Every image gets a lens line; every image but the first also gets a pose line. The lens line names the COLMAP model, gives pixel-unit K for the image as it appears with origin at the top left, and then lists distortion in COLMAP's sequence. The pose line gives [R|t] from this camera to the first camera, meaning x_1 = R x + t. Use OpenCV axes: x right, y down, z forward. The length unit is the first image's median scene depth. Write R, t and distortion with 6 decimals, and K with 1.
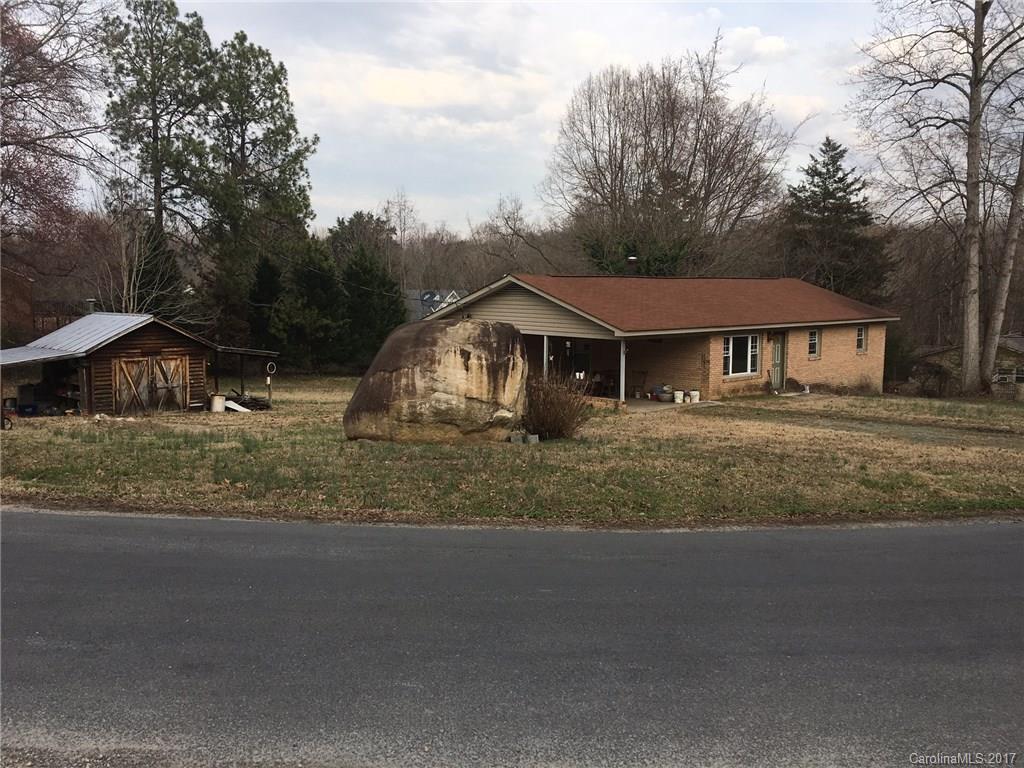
lens RADIAL K [[866.5, 0, 507.9], [0, 866.5, 390.8], [0, 0, 1]] dist [0.040498, -0.010112]
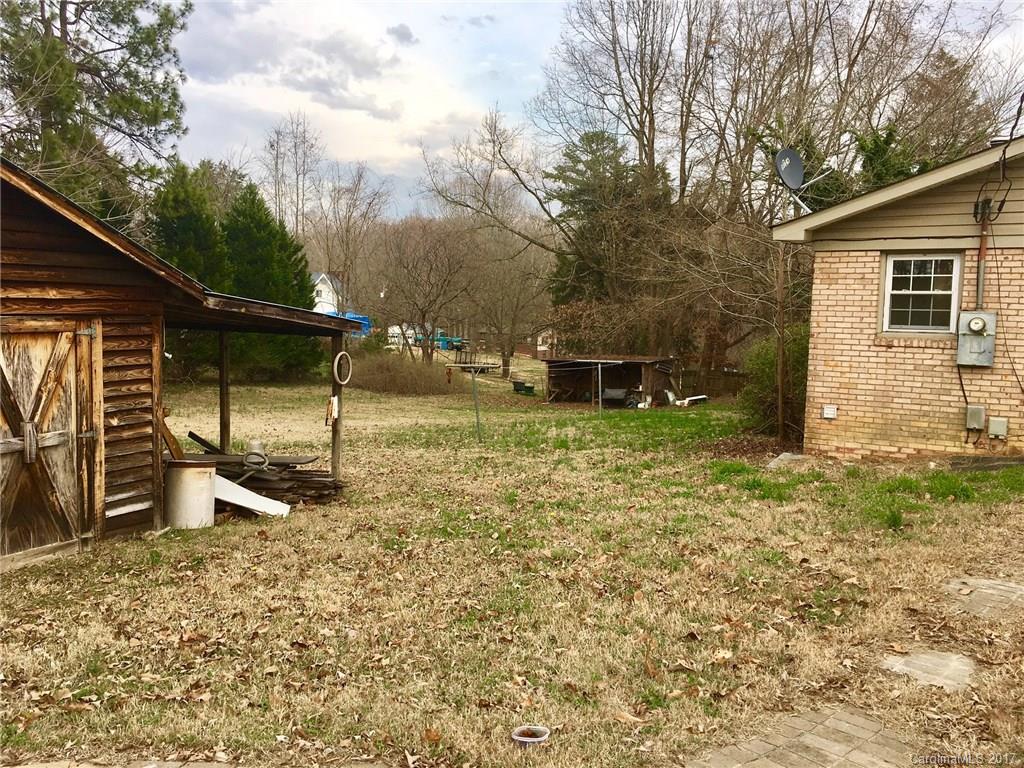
lens RADIAL K [[866.5, 0, 513.6], [0, 866.5, 378.0], [0, 0, 1]] dist [0.040498, -0.010112]
pose [[0.971612, -0.014645, 0.236127, -0.303607], [0.018862, 0.999700, -0.015610, -0.017233], [-0.235827, 0.019621, 0.971597, 0.707421]]
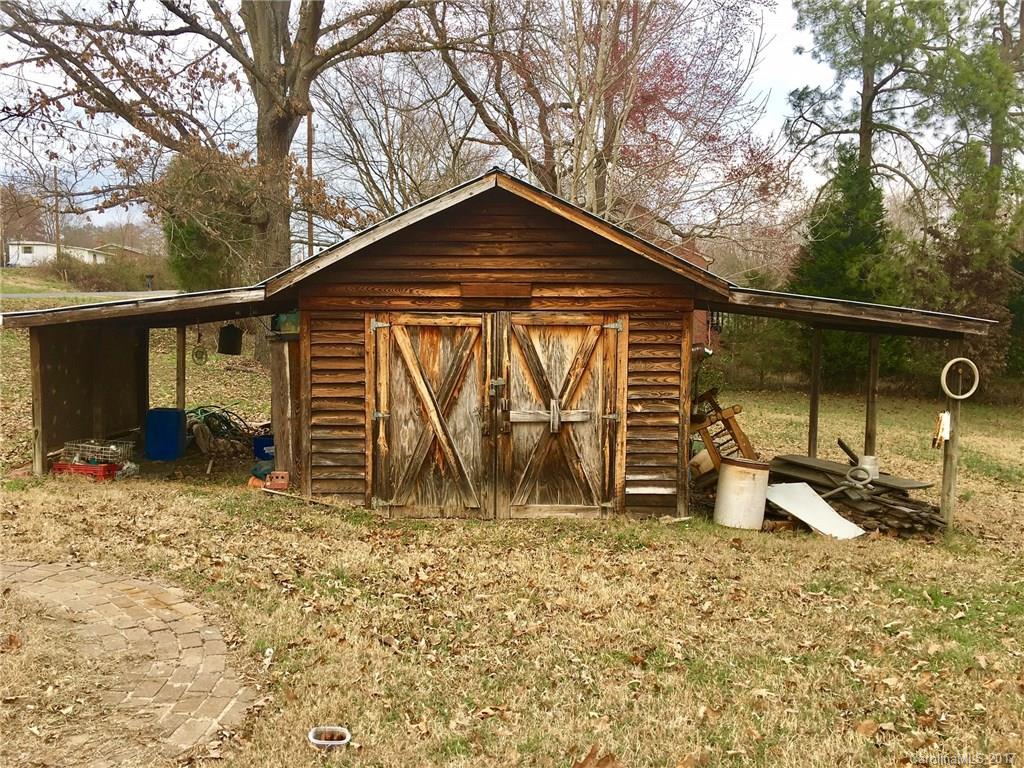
lens RADIAL K [[866.5, 0, 514.0], [0, 866.5, 385.0], [0, 0, 1]] dist [0.040498, -0.010112]
pose [[0.666162, 0.053276, -0.743902, -0.175666], [-0.075166, 0.997163, 0.004103, -0.016252], [0.742010, 0.053183, 0.668276, 0.767485]]
